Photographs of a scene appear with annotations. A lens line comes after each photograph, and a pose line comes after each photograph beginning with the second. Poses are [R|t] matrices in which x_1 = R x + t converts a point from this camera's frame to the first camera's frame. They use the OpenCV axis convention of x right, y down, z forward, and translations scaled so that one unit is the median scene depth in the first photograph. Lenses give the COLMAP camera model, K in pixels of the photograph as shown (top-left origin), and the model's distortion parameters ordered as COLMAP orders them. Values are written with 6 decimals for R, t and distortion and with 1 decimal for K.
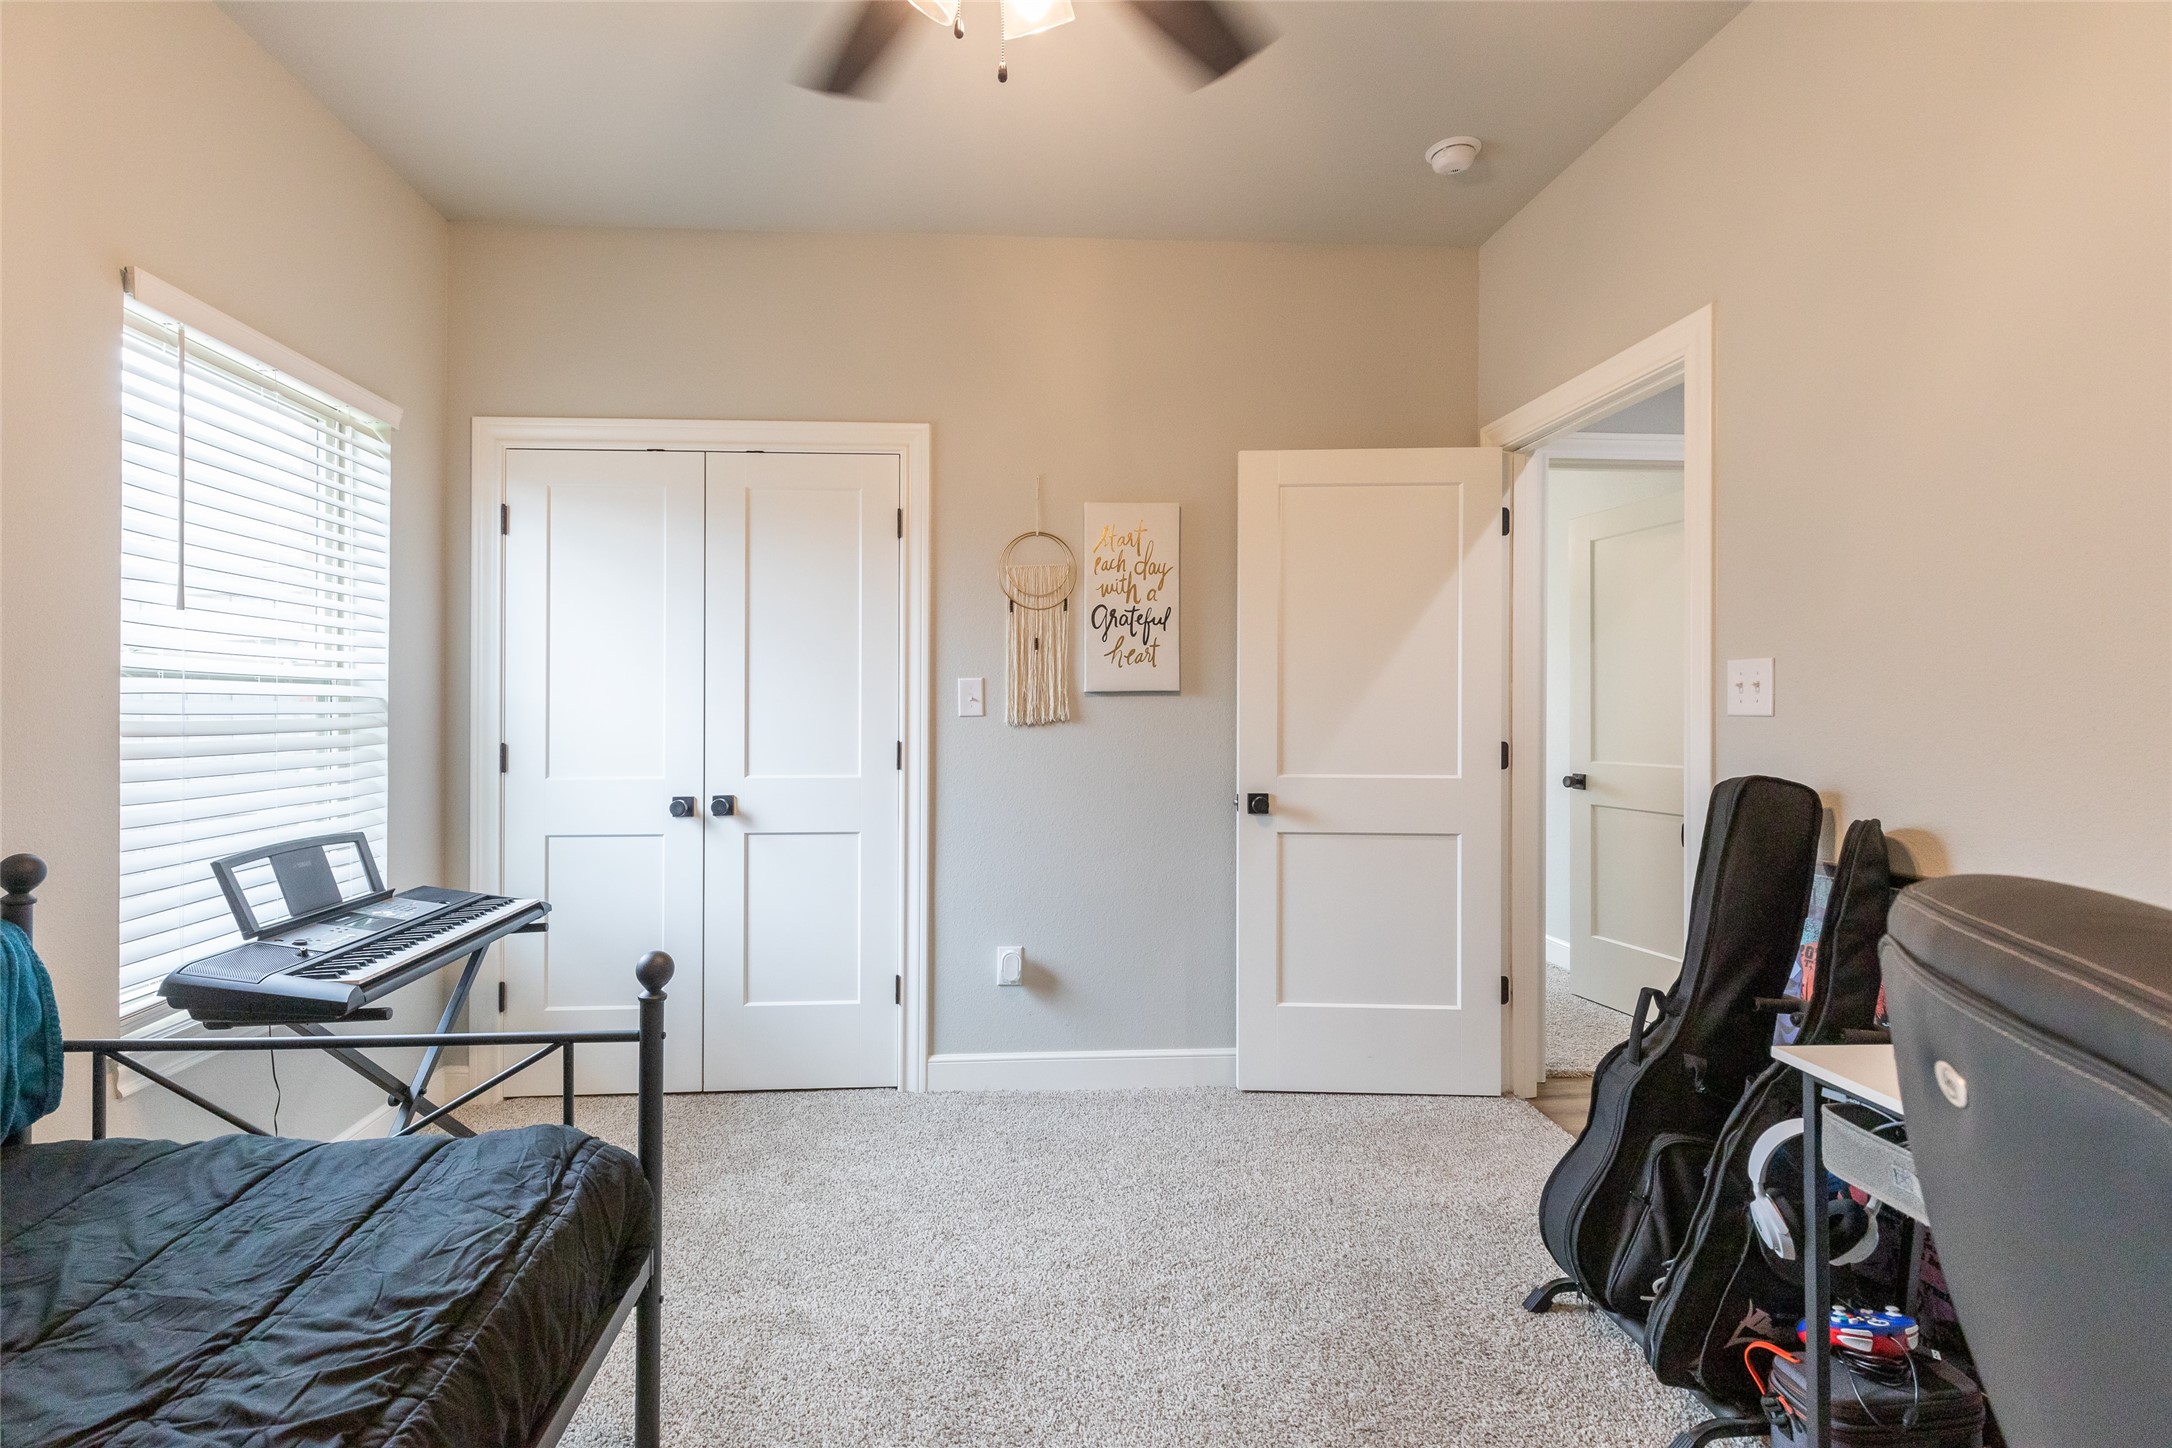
lens RADIAL K [[976.7, 0, 1085.5], [0, 976.7, 710.7], [0, 0, 1]] dist [0.009833, -0.001782]
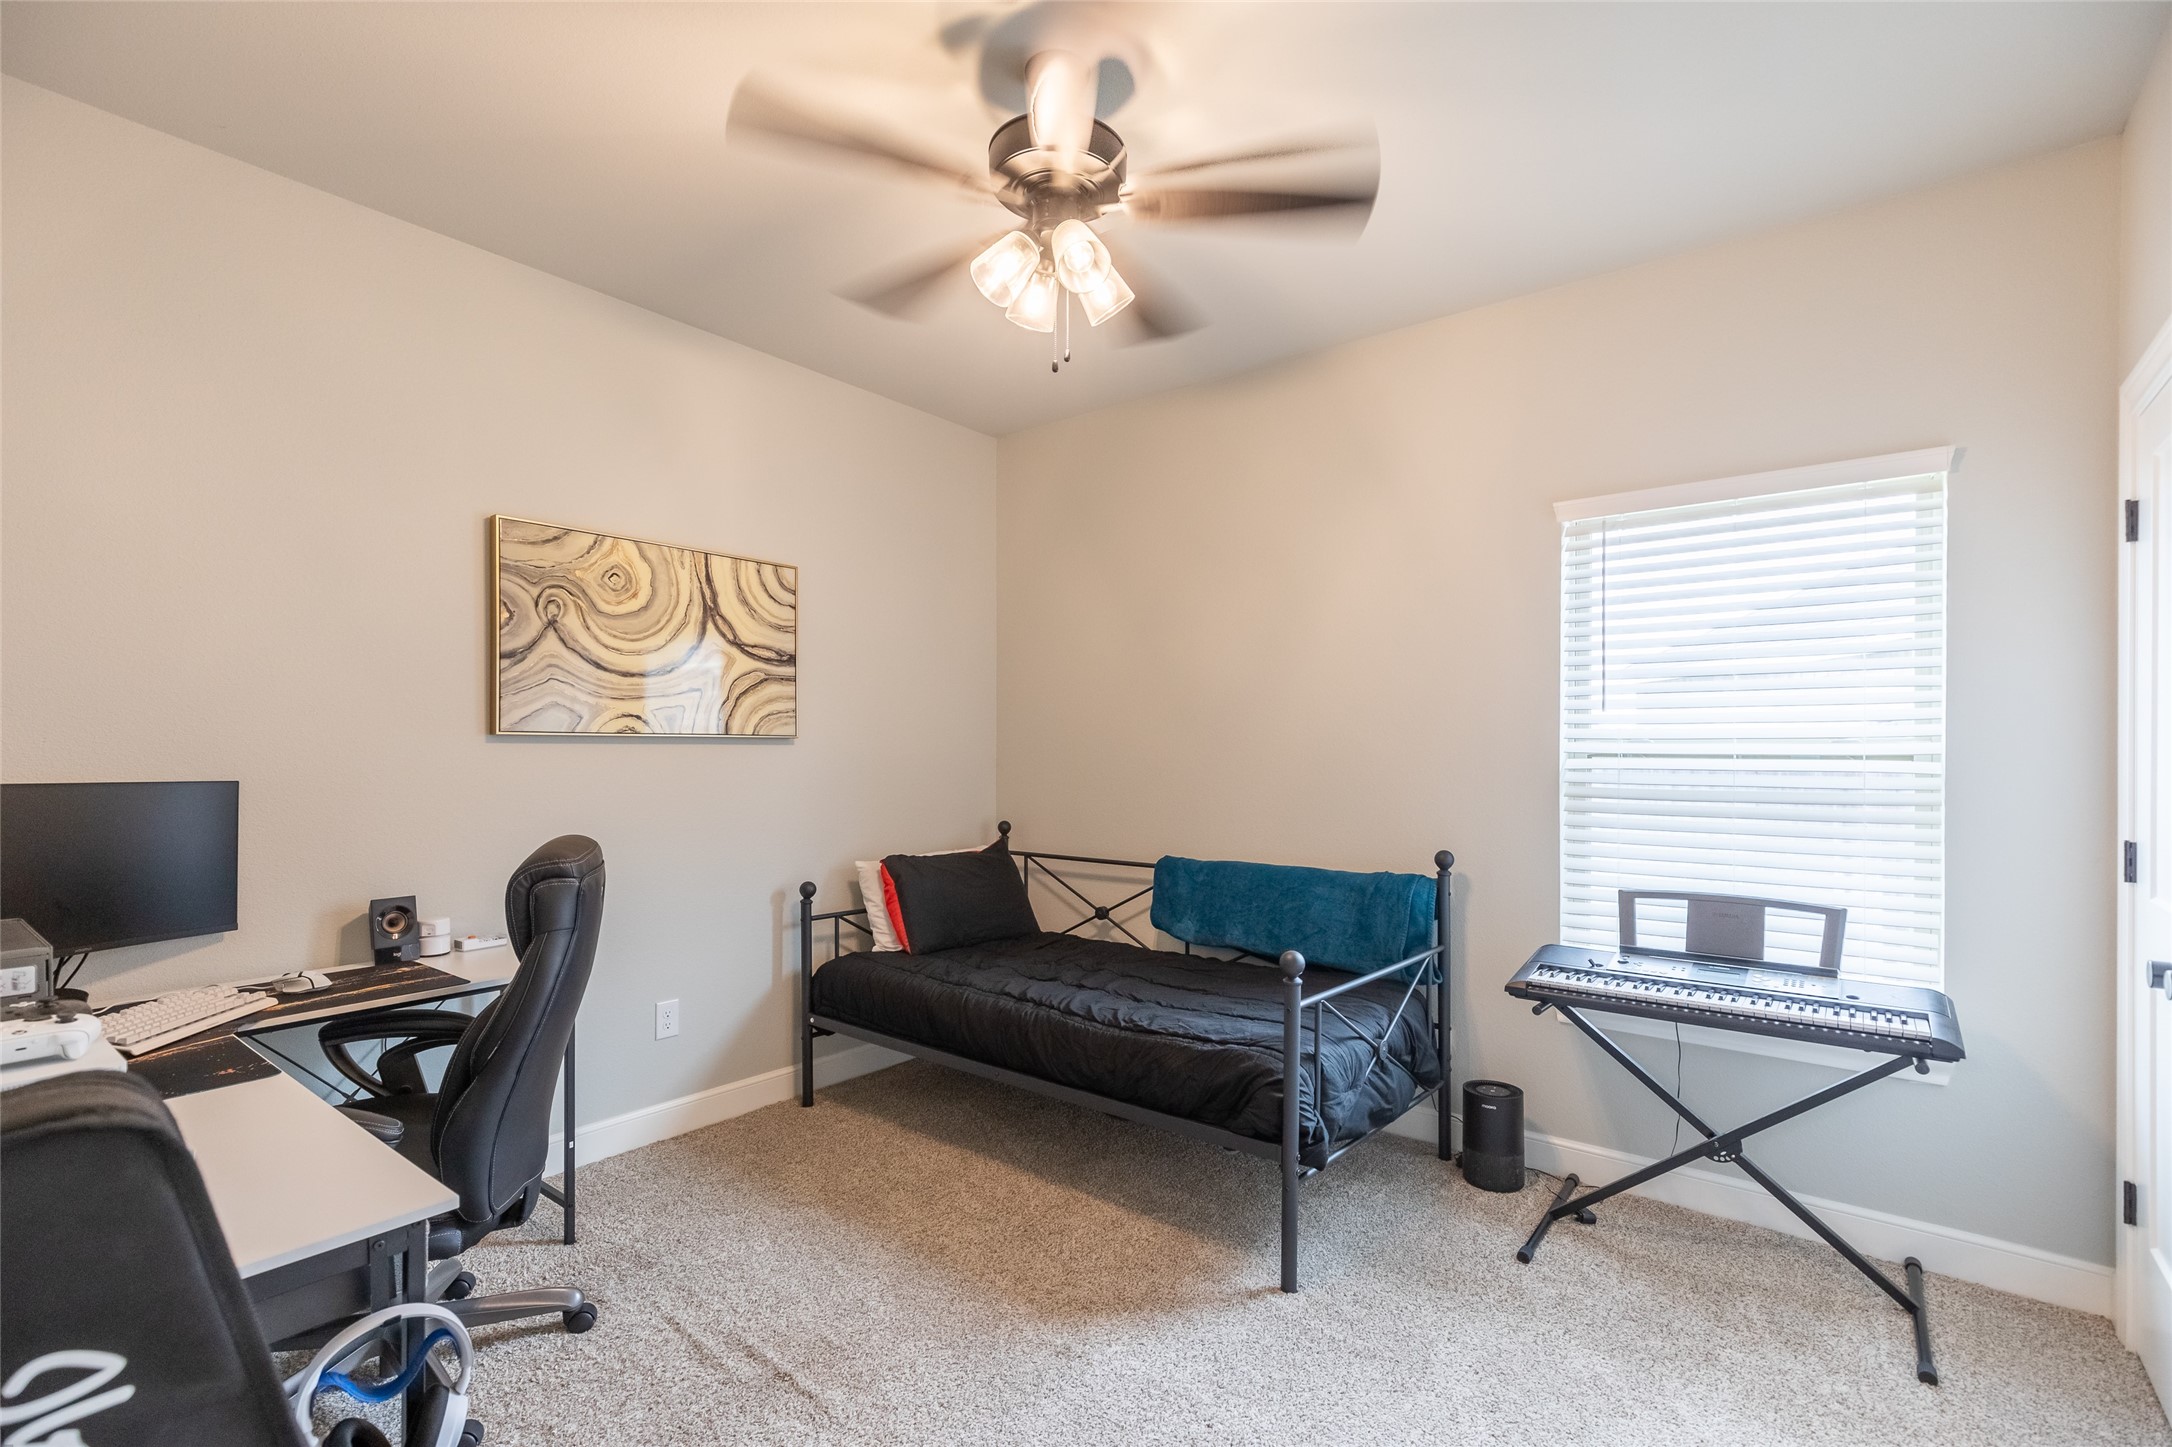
lens RADIAL K [[976.7, 0, 1078.3], [0, 976.7, 745.7], [0, 0, 1]] dist [0.009833, -0.001782]
pose [[-0.698852, -0.016109, -0.715085, 0.694809], [-0.016580, 0.999843, -0.006319, -0.030941], [0.715074, 0.007440, -0.699009, 1.524980]]
